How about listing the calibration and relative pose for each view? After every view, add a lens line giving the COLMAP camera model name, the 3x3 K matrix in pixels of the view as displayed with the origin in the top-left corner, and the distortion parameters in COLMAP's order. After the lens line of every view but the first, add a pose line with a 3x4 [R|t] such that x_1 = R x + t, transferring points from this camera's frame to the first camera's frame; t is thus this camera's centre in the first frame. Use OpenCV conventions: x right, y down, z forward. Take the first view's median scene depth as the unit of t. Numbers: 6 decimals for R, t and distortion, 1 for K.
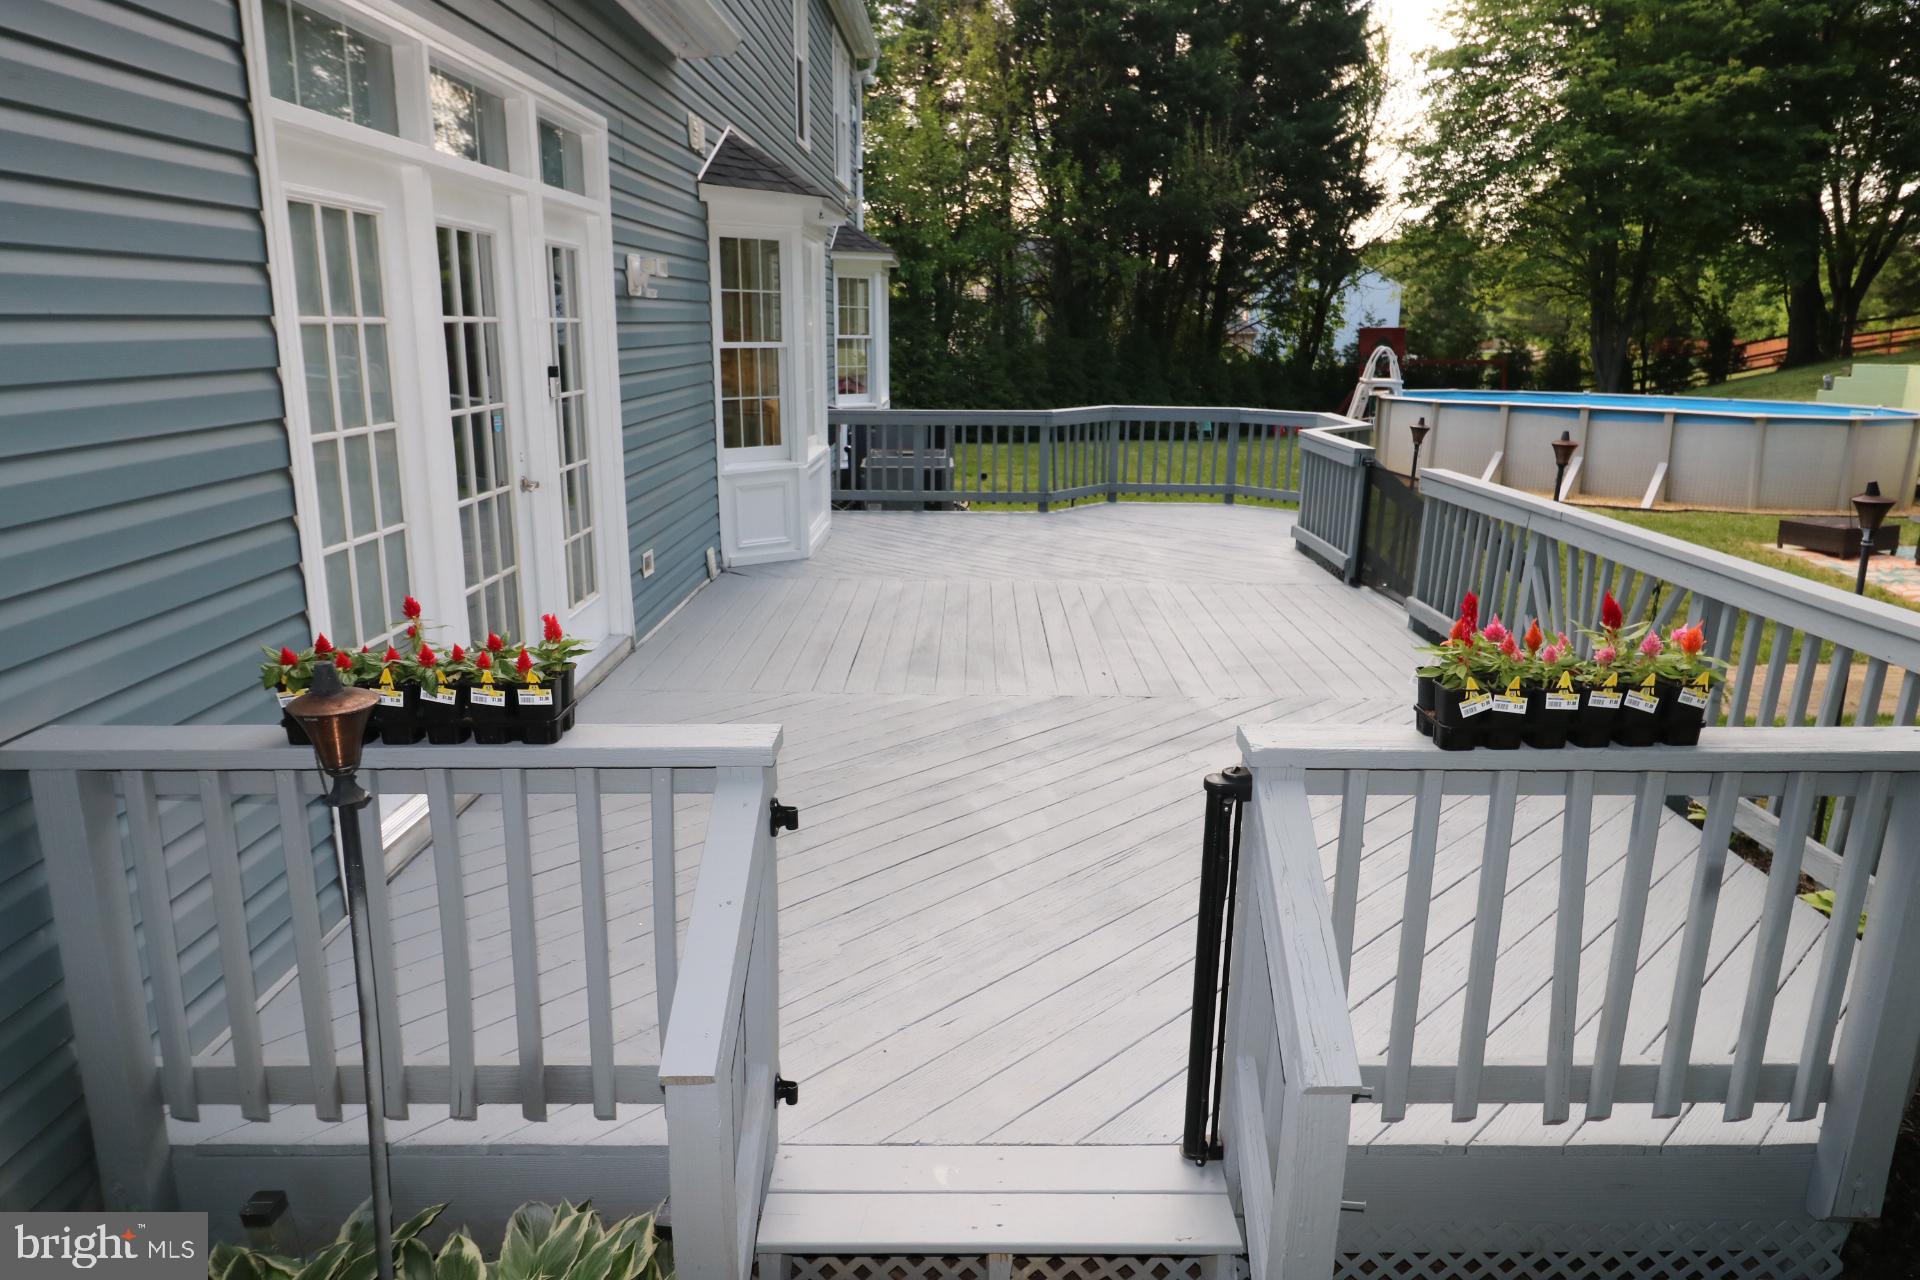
lens RADIAL K [[1219.5, 0, 971.2], [0, 1219.5, 635.5], [0, 0, 1]] dist [-0.005769, -0.003410]
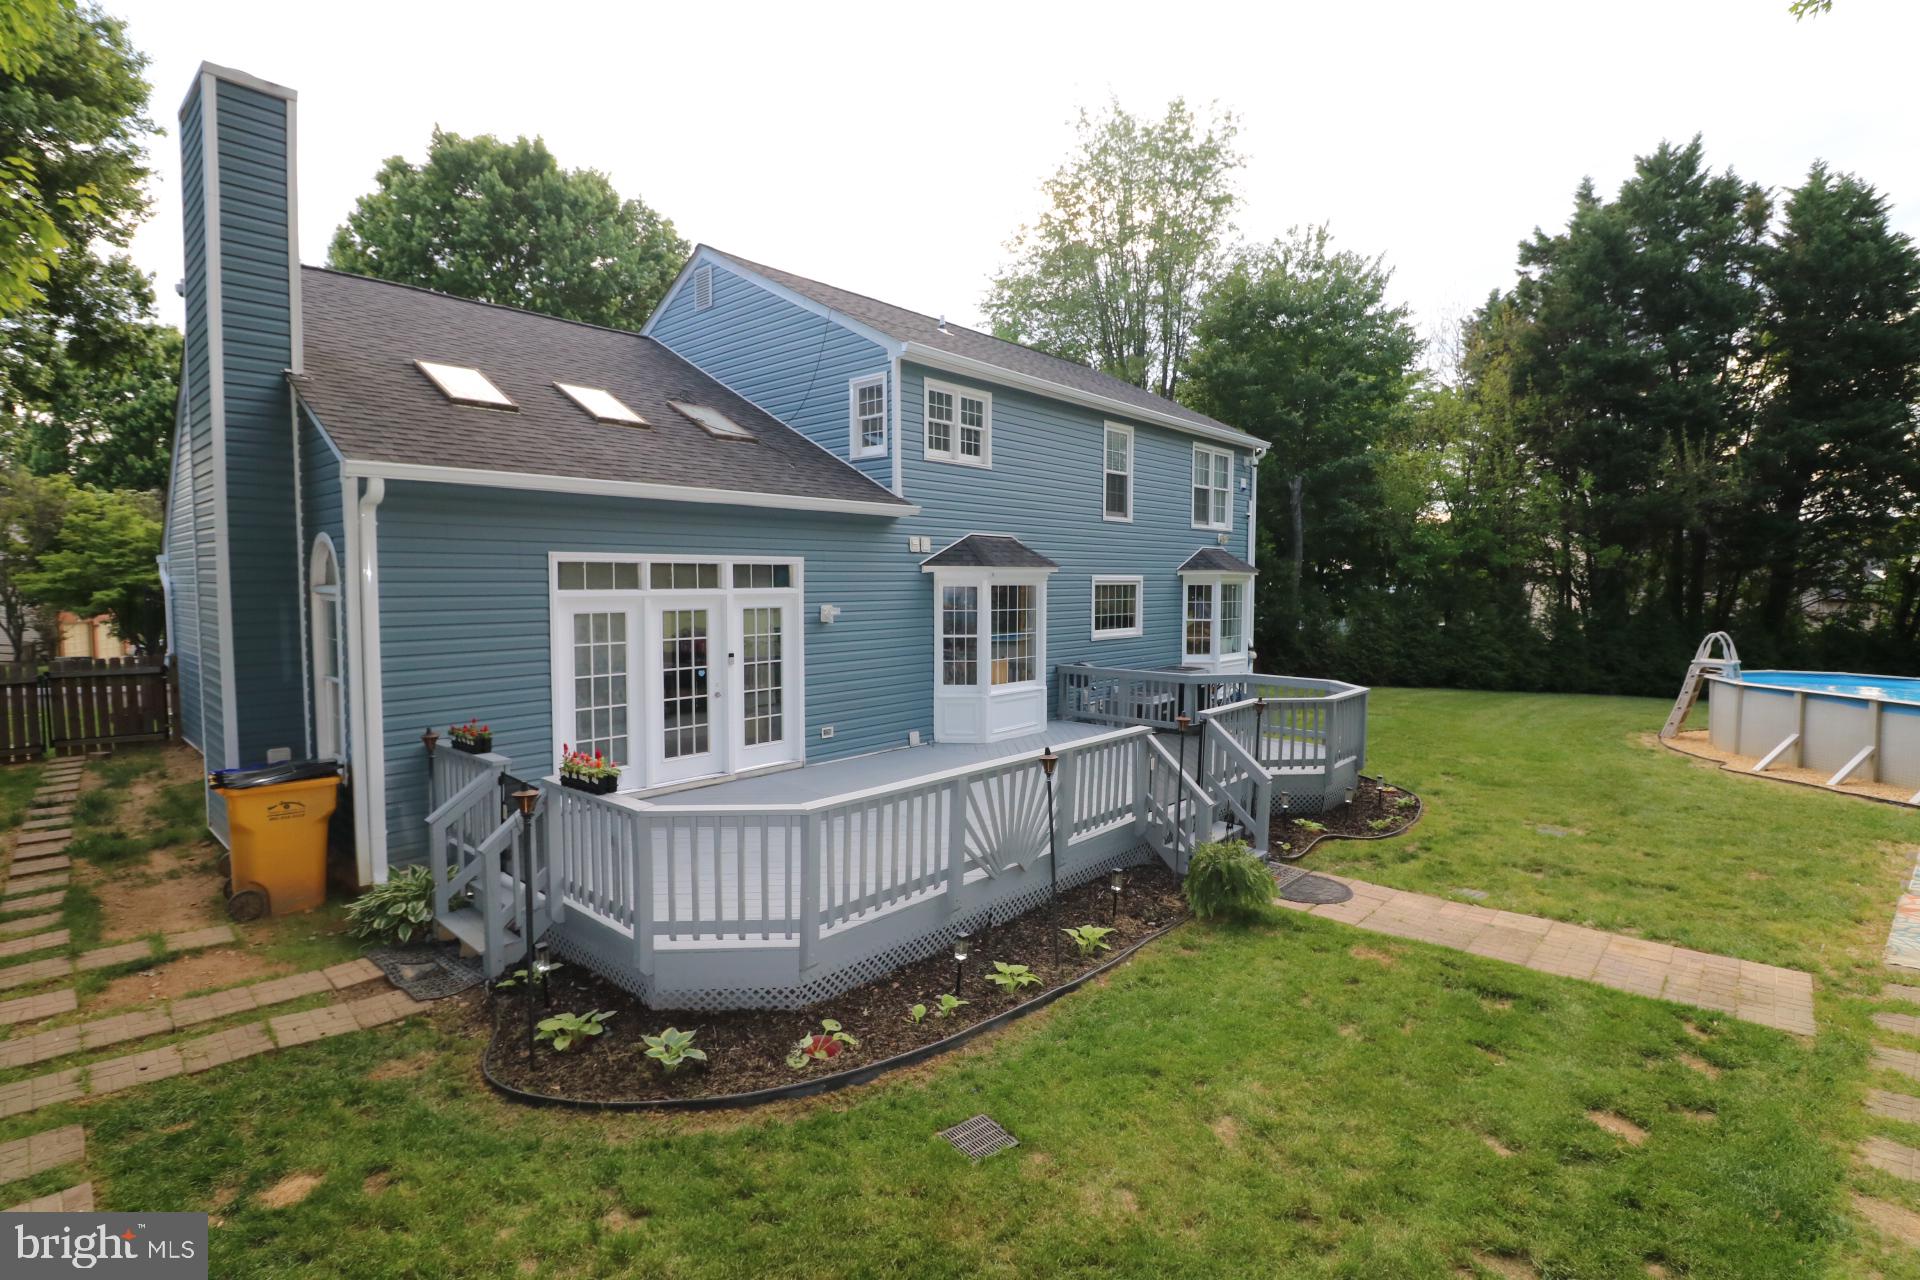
lens RADIAL K [[893.2, 0, 980.8], [0, 893.2, 627.5], [0, 0, 1]] dist [-0.003675, -0.010891]
pose [[0.761569, 0.028937, -0.647438, 0.238265], [-0.155708, 0.977910, -0.139449, -0.013972], [0.629101, 0.207012, 0.749252, -0.031846]]
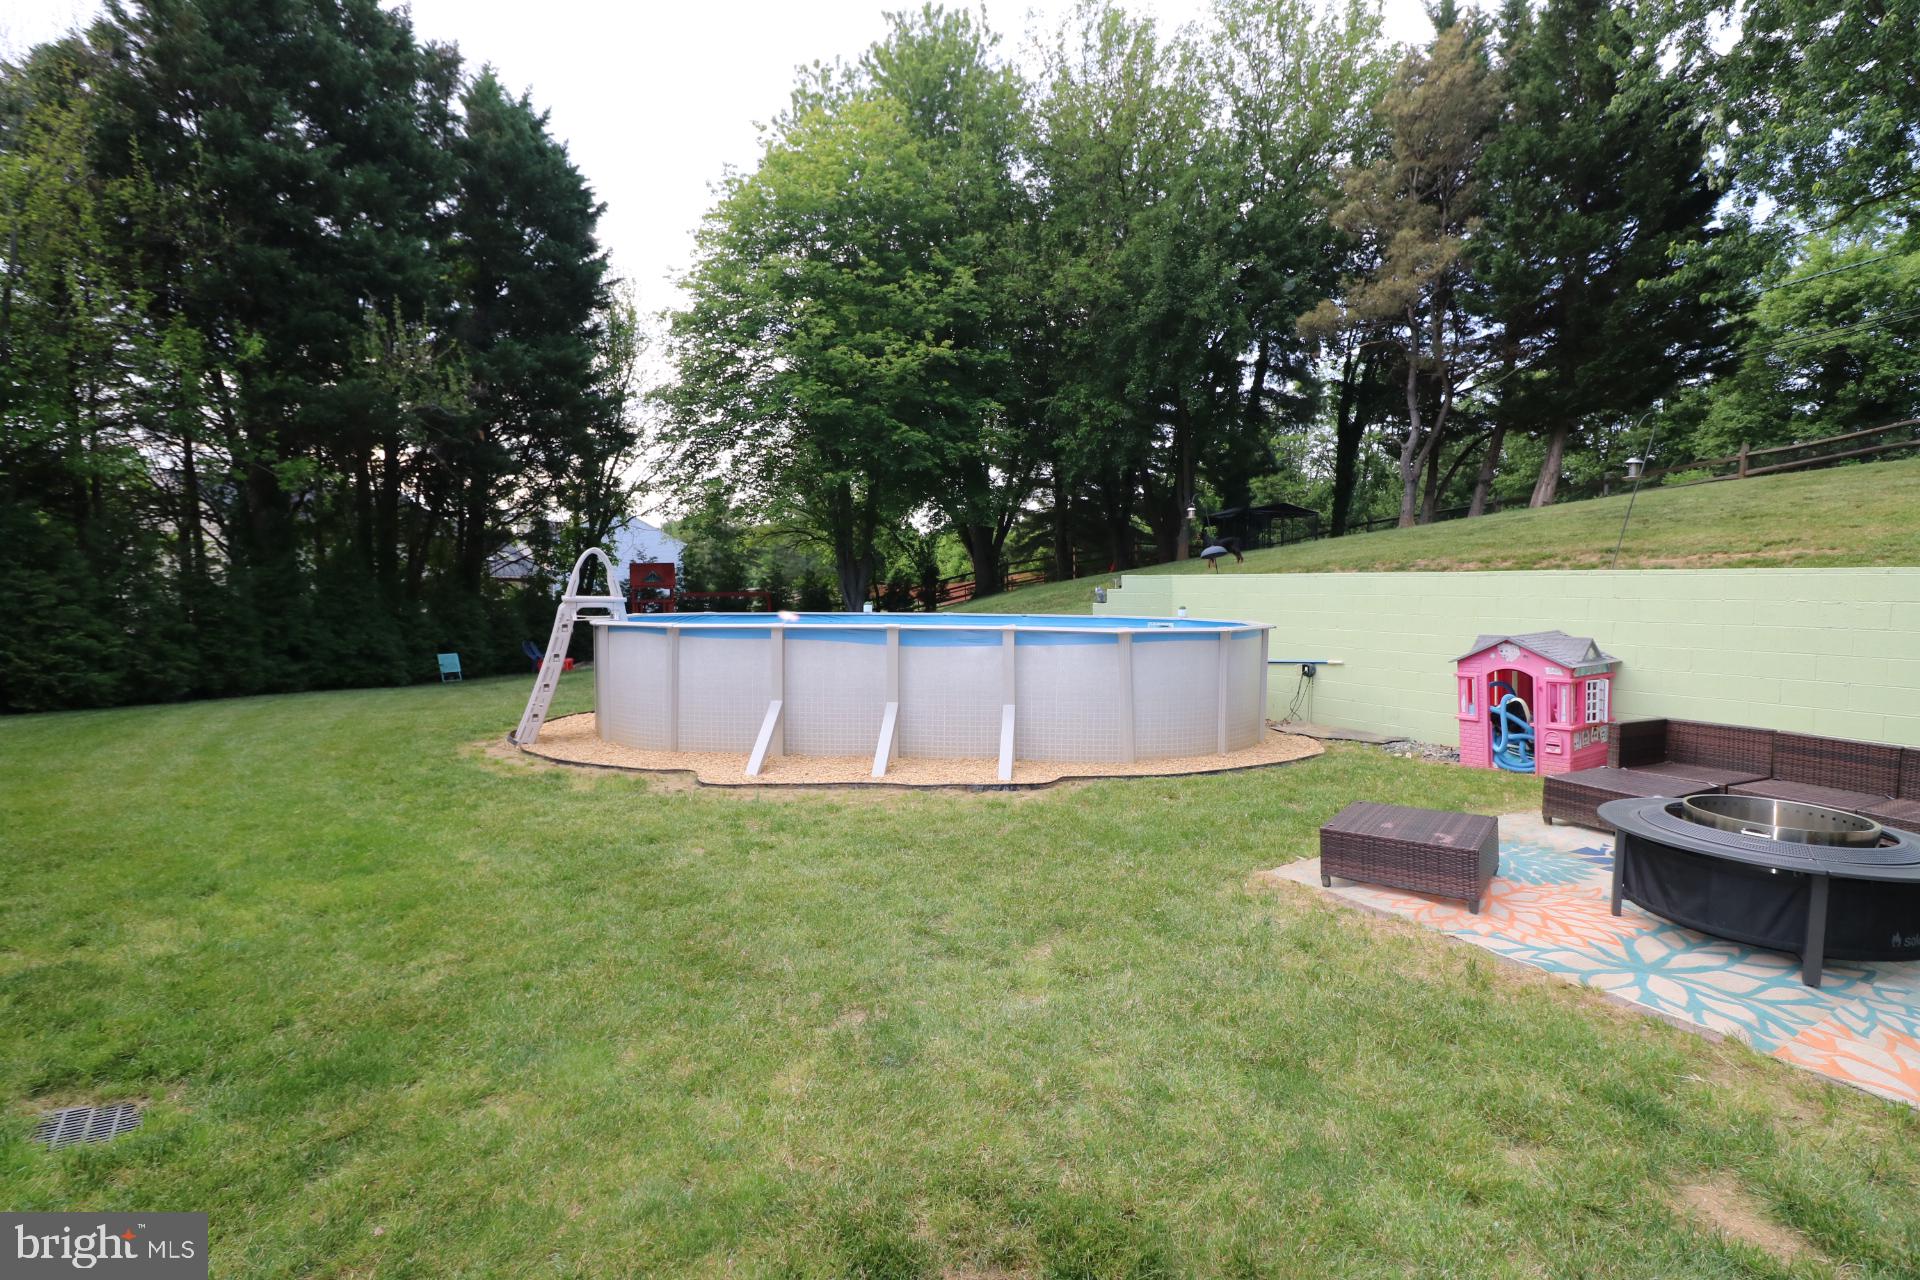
lens RADIAL K [[893.2, 0, 980.8], [0, 893.2, 627.5], [0, 0, 1]] dist [-0.003675, -0.010891]
pose [[0.803621, -0.029316, 0.594419, 0.149404], [0.145785, 0.978053, -0.148857, -0.063487], [-0.577010, 0.206282, 0.790258, 0.344660]]
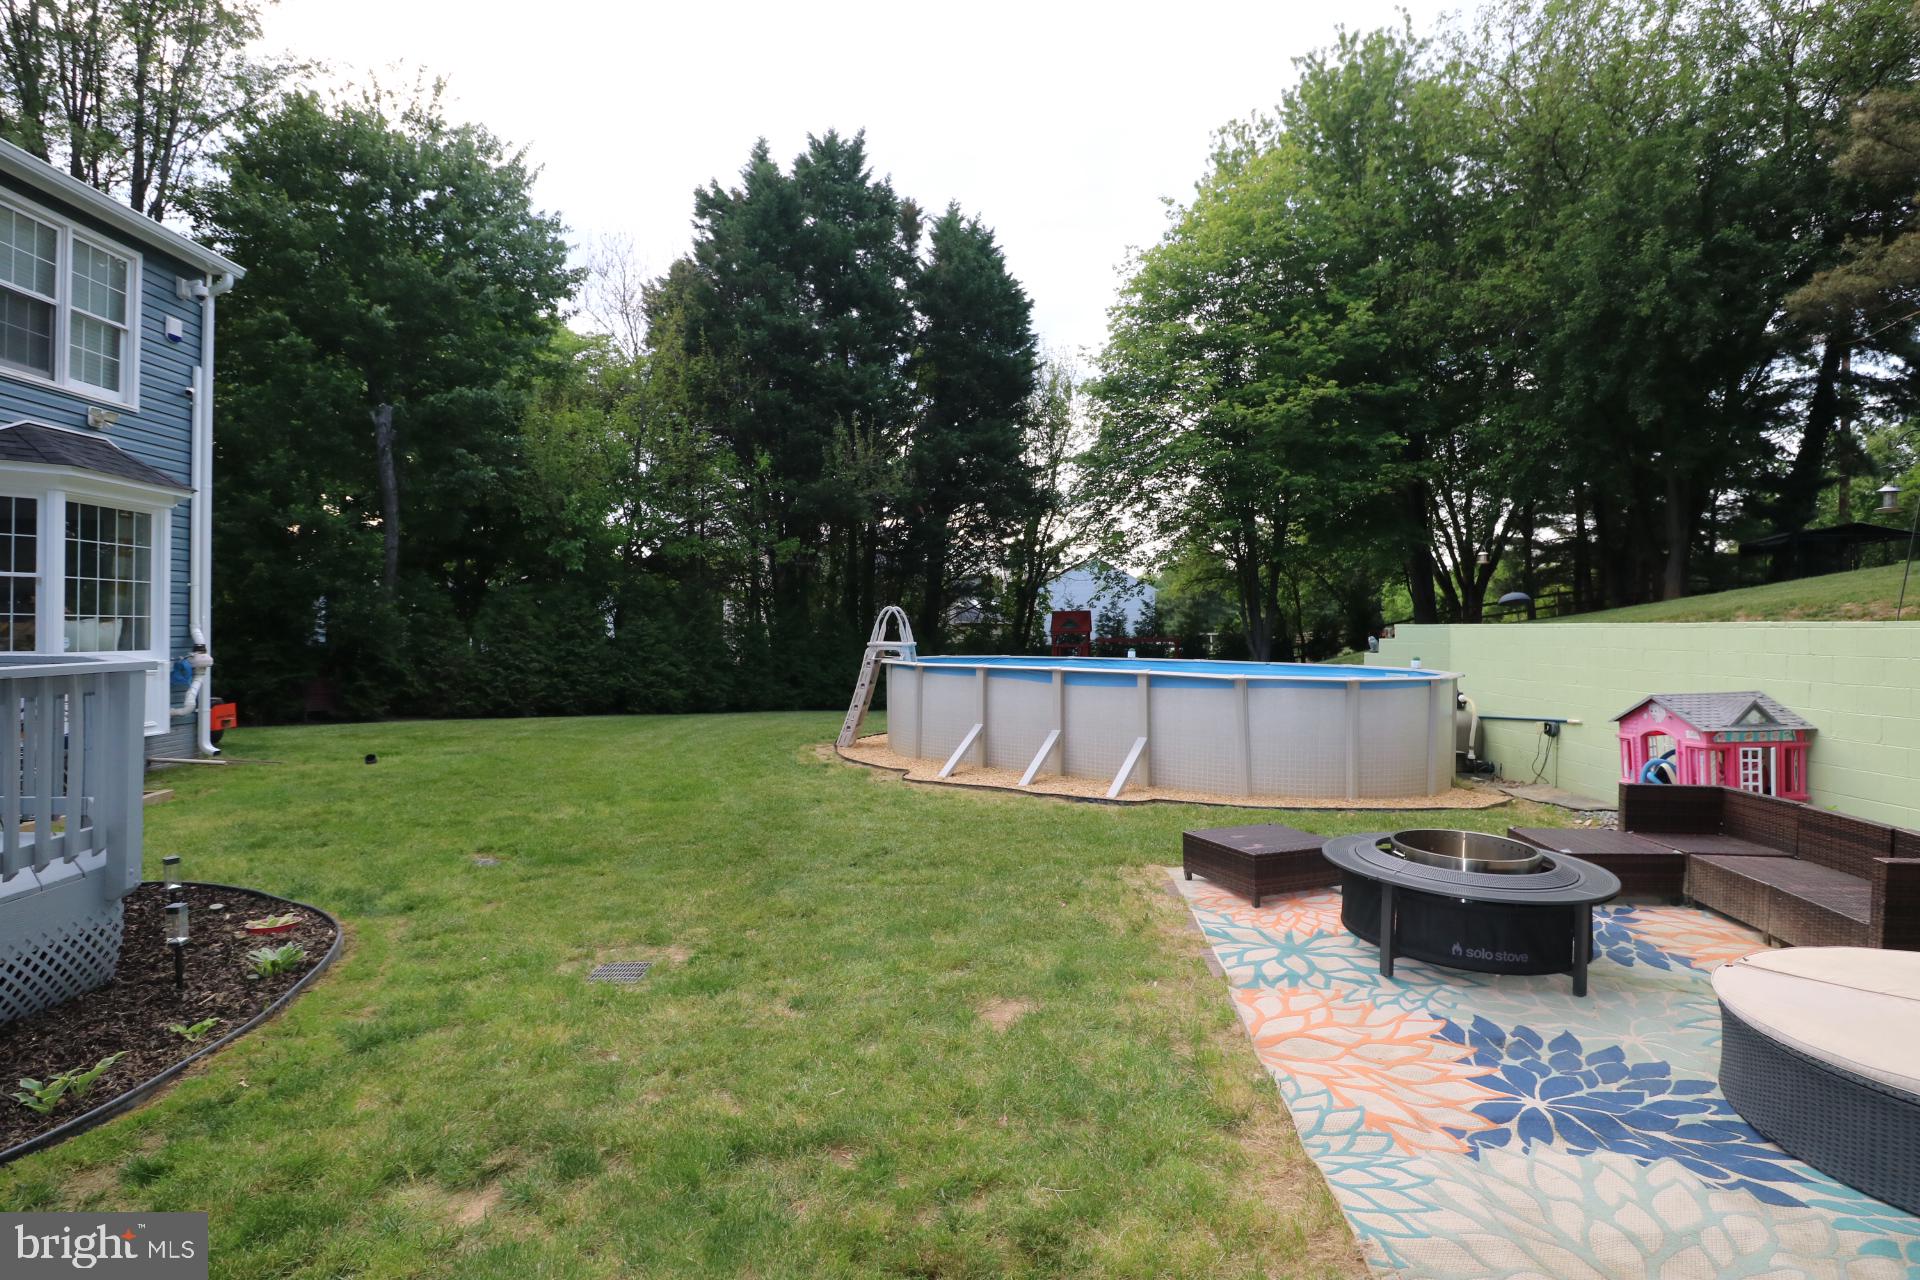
lens RADIAL K [[943.8, 0, 972.3], [0, 943.8, 629.1], [0, 0, 1]] dist [-0.019338, -0.000408]
pose [[0.996517, 0.000523, 0.083383, 0.230860], [0.019784, 0.969941, -0.242533, -0.035900], [-0.081003, 0.243338, 0.966553, 0.225253]]
